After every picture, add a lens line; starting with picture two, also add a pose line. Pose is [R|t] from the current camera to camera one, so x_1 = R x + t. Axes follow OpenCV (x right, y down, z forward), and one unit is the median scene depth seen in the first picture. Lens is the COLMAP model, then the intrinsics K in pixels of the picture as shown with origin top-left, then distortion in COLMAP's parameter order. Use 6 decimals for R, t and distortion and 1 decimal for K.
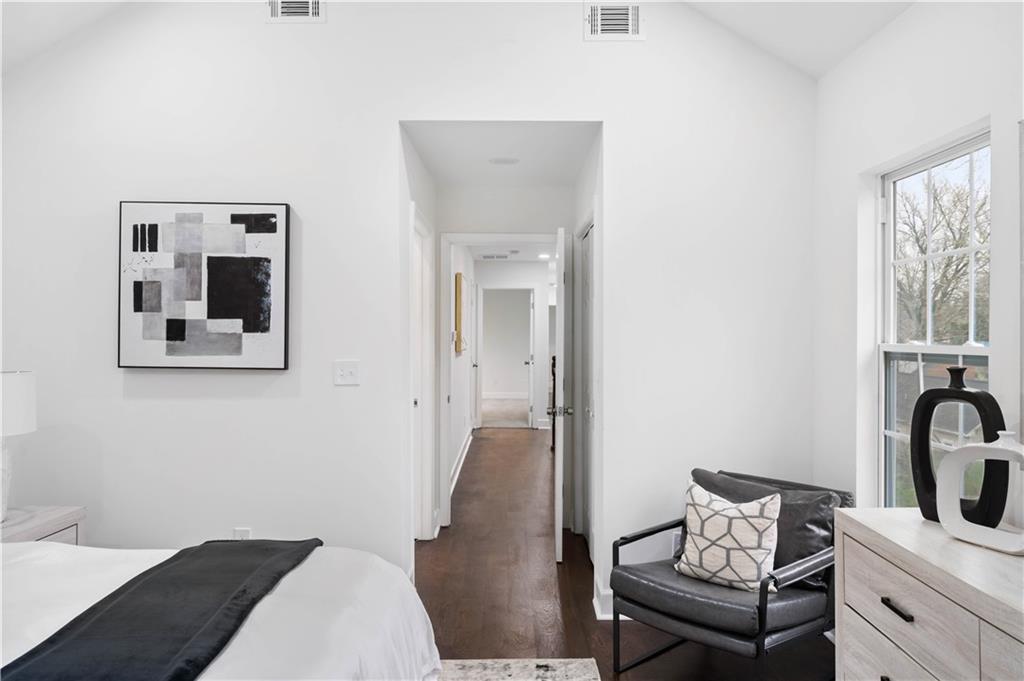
lens RADIAL K [[749.4, 0, 516.2], [0, 749.4, 338.8], [0, 0, 1]] dist [0.004127, -0.000548]
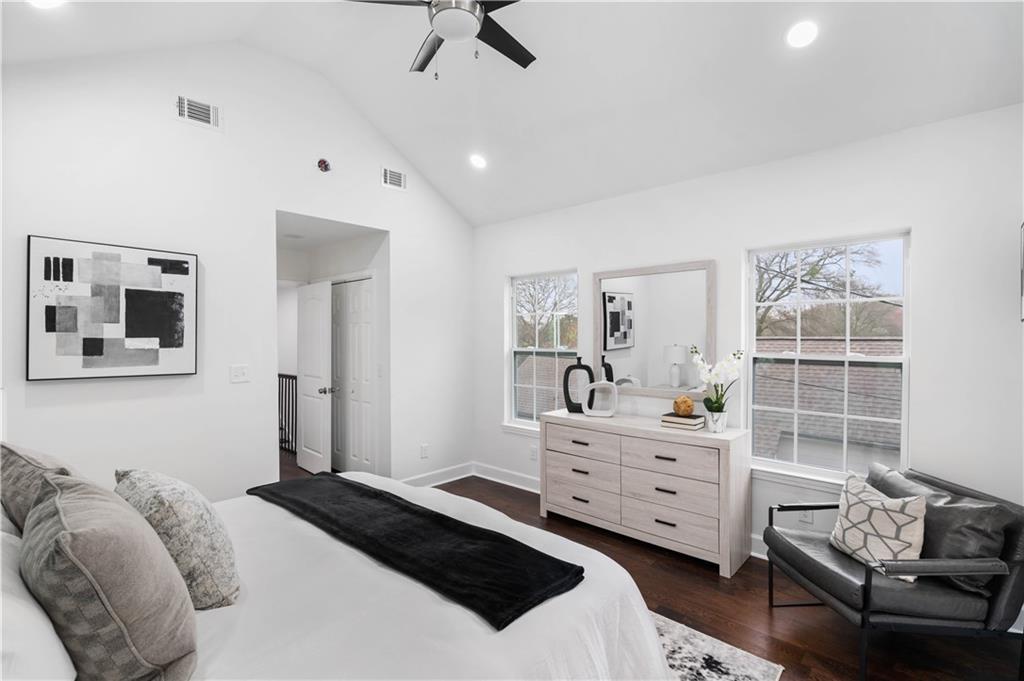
lens RADIAL K [[469.5, 0, 509.1], [0, 469.5, 339.4], [0, 0, 1]] dist [-0.000550, 0.000084]
pose [[0.688948, -0.005528, 0.724789, -0.541275], [0.006913, 0.999976, 0.001056, -0.020116], [-0.724777, 0.004283, 0.688970, -0.020774]]
